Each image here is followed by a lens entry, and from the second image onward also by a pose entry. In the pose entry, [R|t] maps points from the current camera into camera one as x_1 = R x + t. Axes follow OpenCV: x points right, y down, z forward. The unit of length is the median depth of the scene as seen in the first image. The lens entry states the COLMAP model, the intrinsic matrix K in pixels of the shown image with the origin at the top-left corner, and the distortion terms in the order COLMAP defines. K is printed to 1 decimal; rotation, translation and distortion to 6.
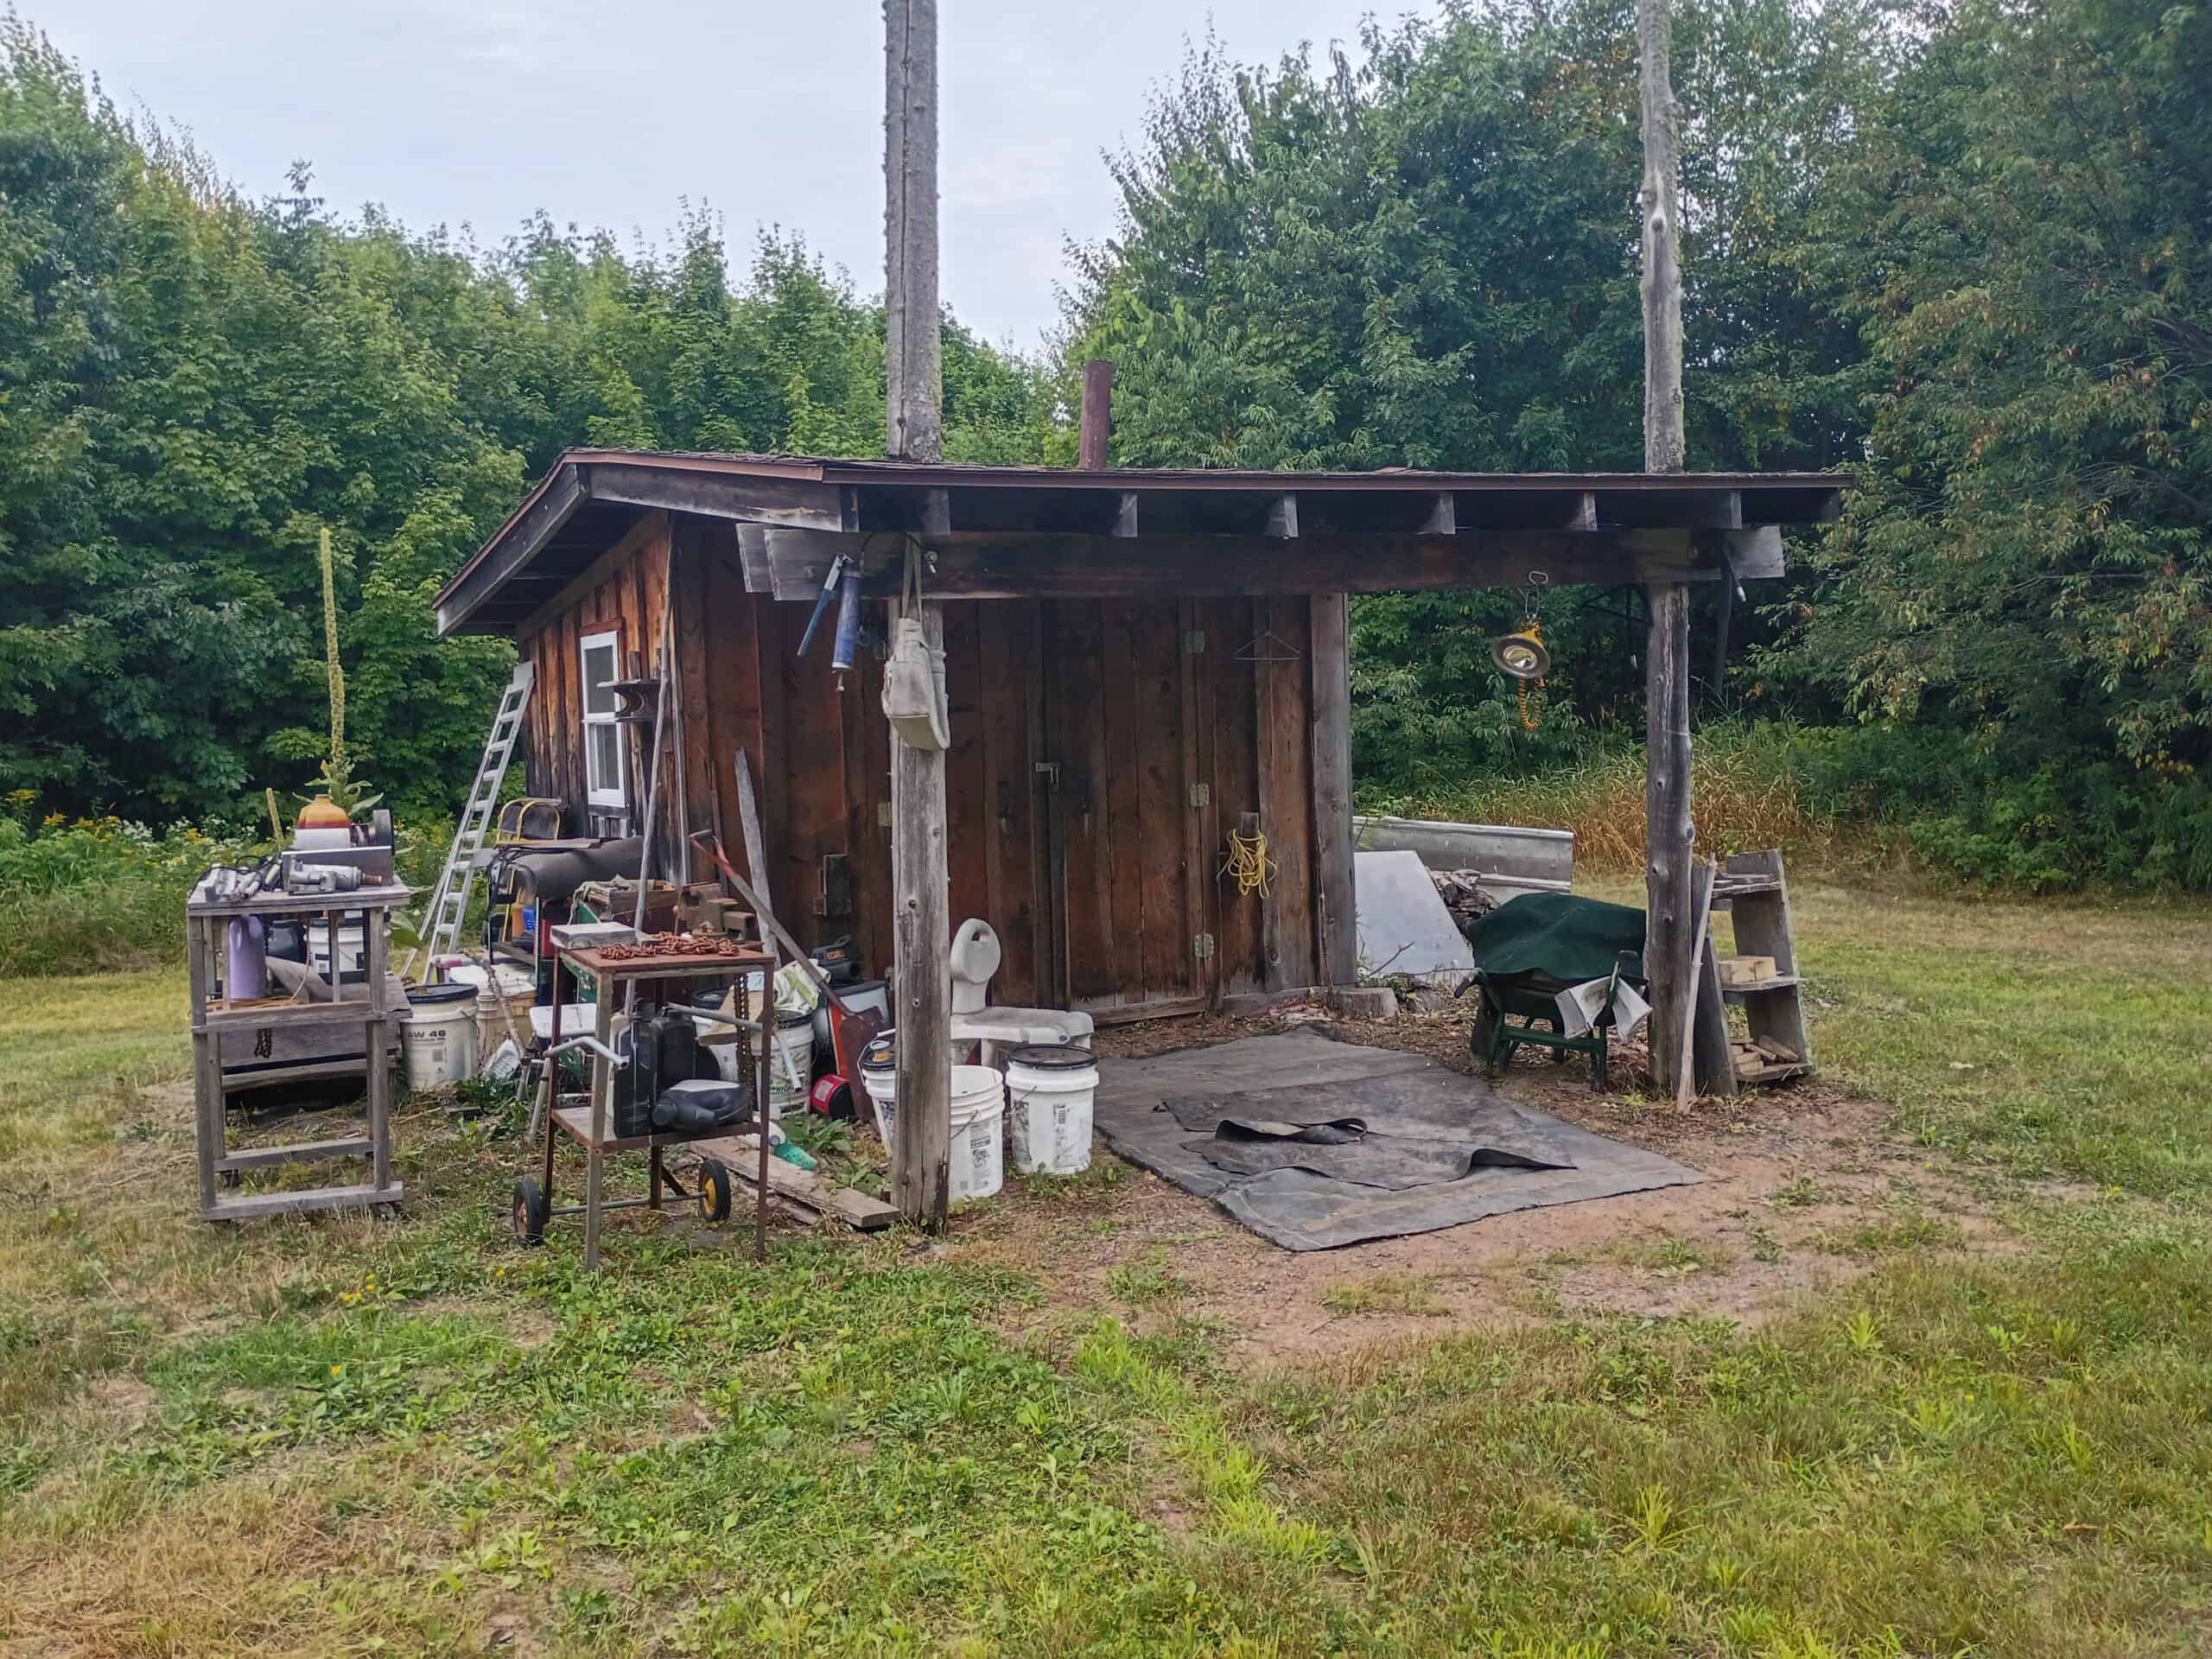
lens RADIAL K [[1724.5, 0, 1106.3], [0, 1724.5, 828.0], [0, 0, 1]] dist [0.011217, 0.000466]
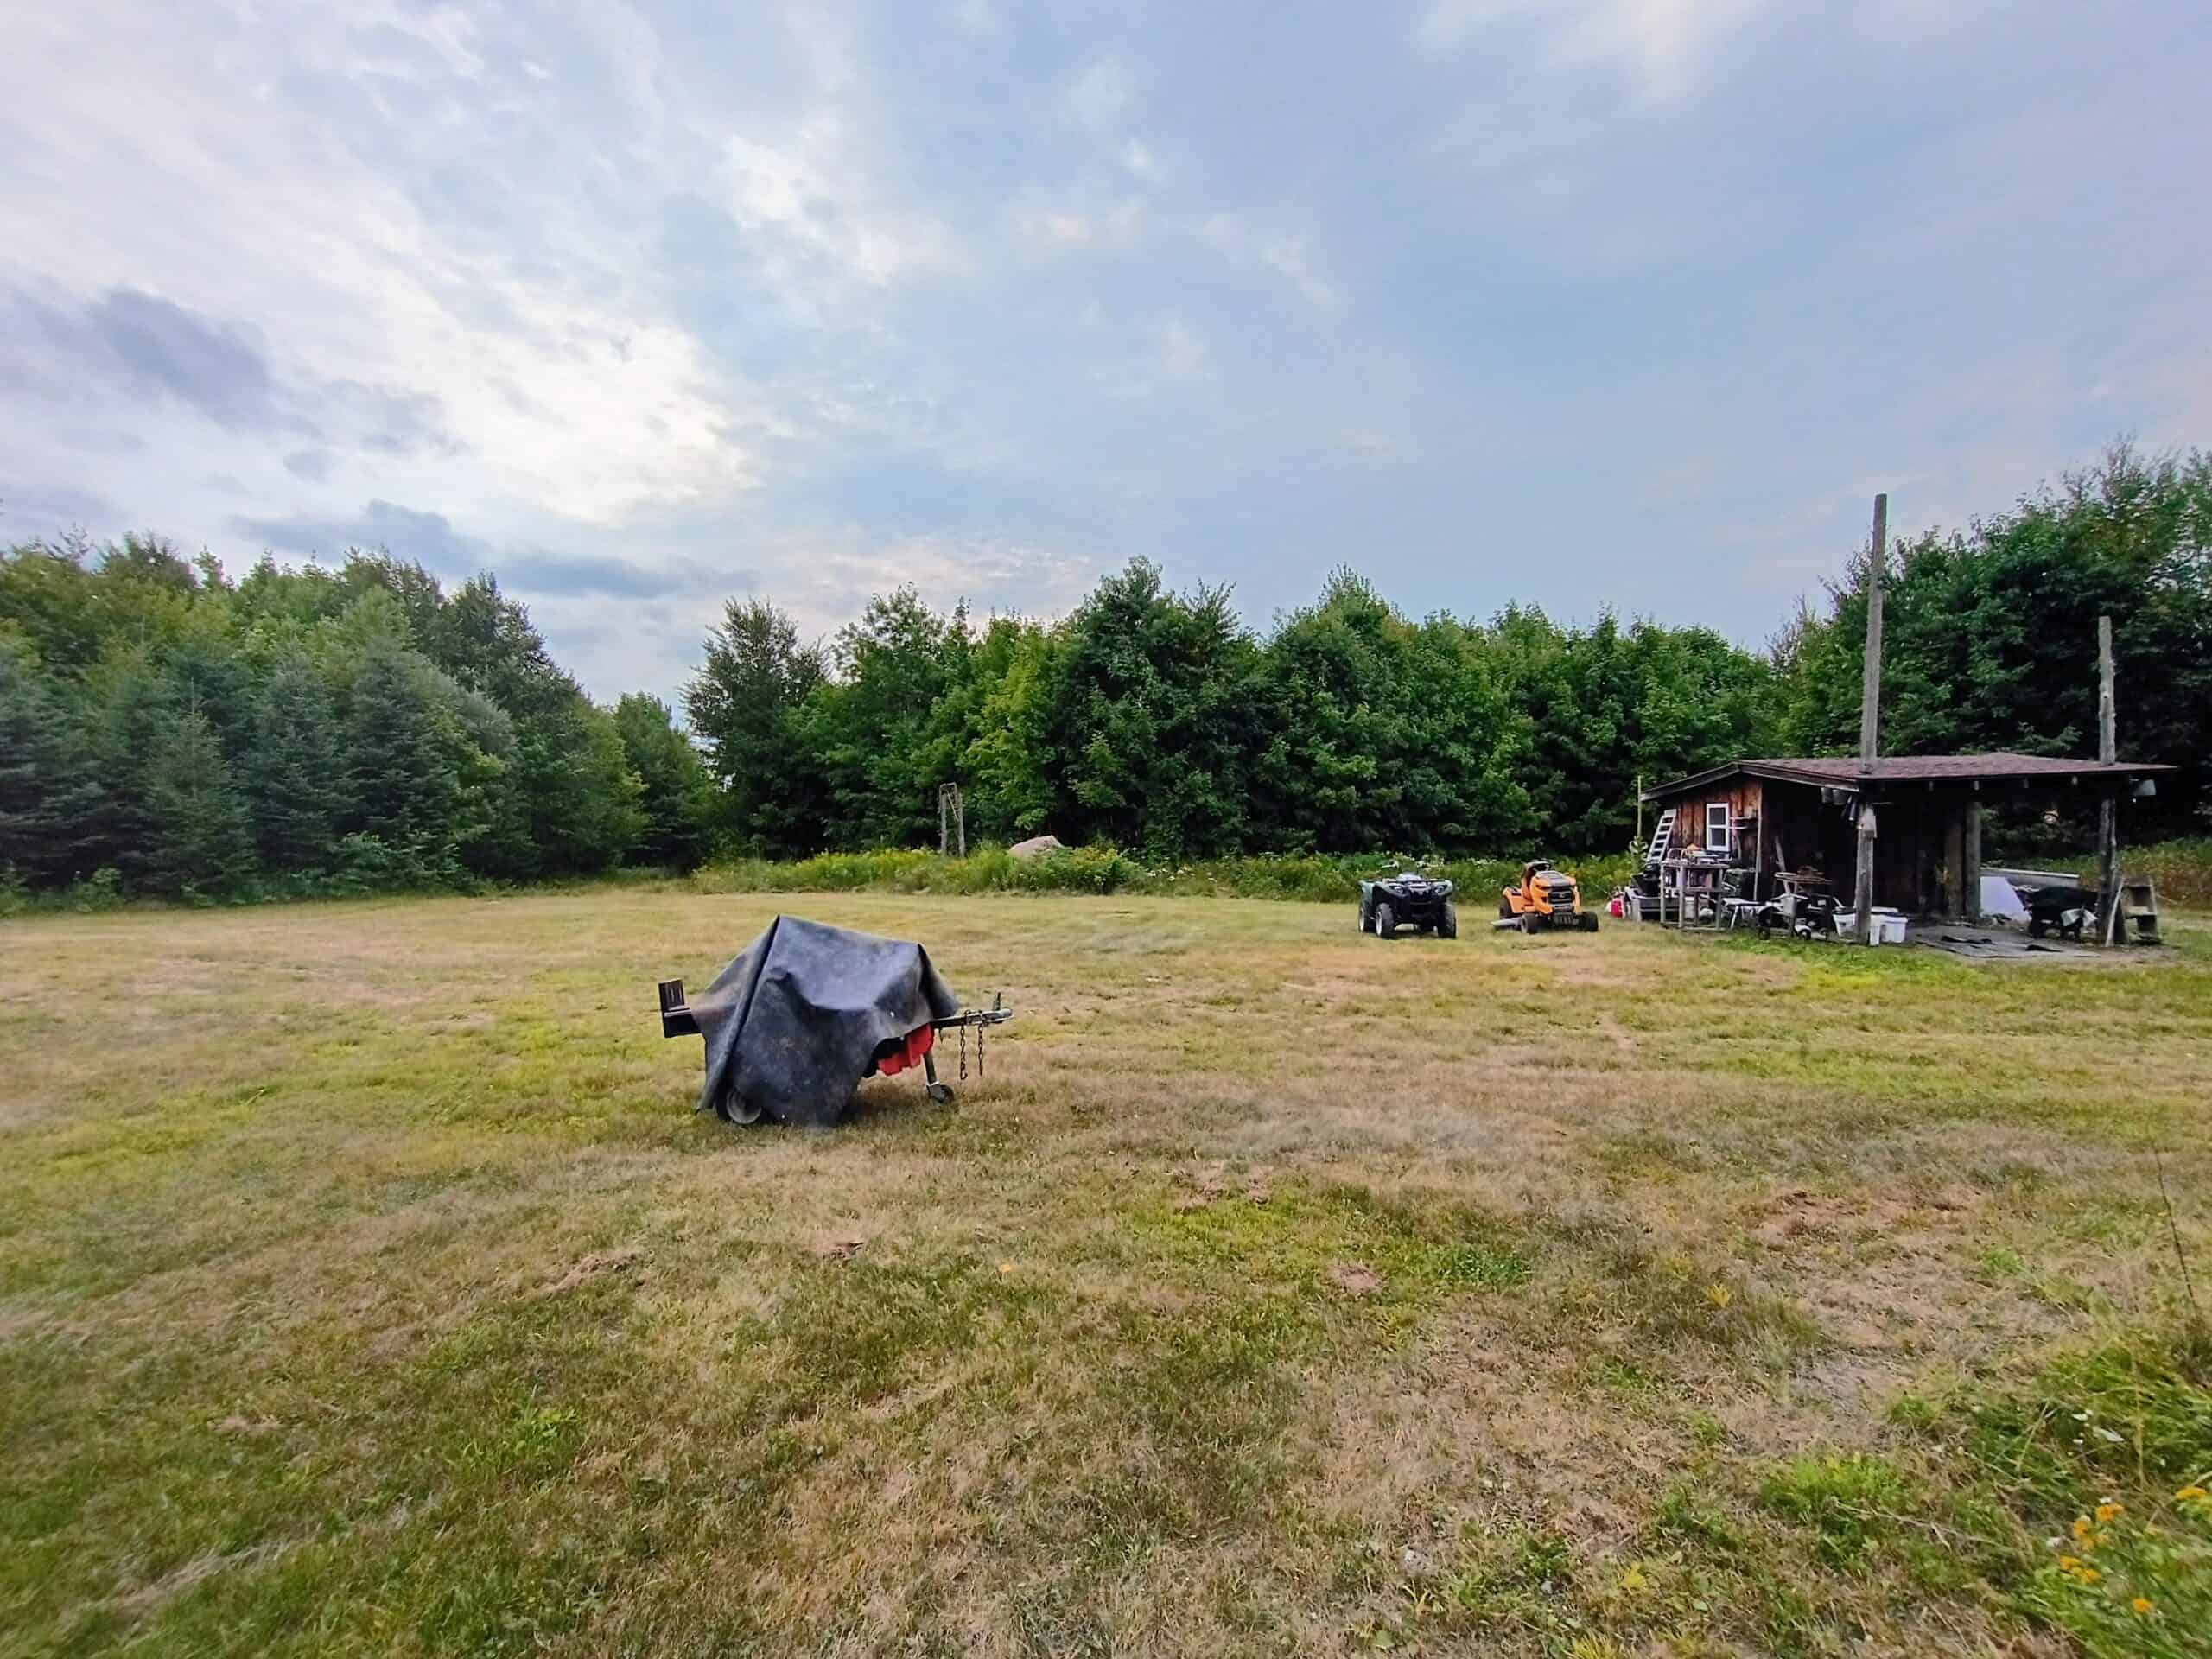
lens RADIAL K [[1016.2, 0, 1105.8], [0, 1016.2, 840.7], [0, 0, 1]] dist [-0.000450, 0.000247]
pose [[0.865026, 0.031640, -0.500728, -0.155198], [-0.050711, 0.998412, -0.024517, 0.039058], [0.499157, 0.046600, 0.865258, -0.701224]]
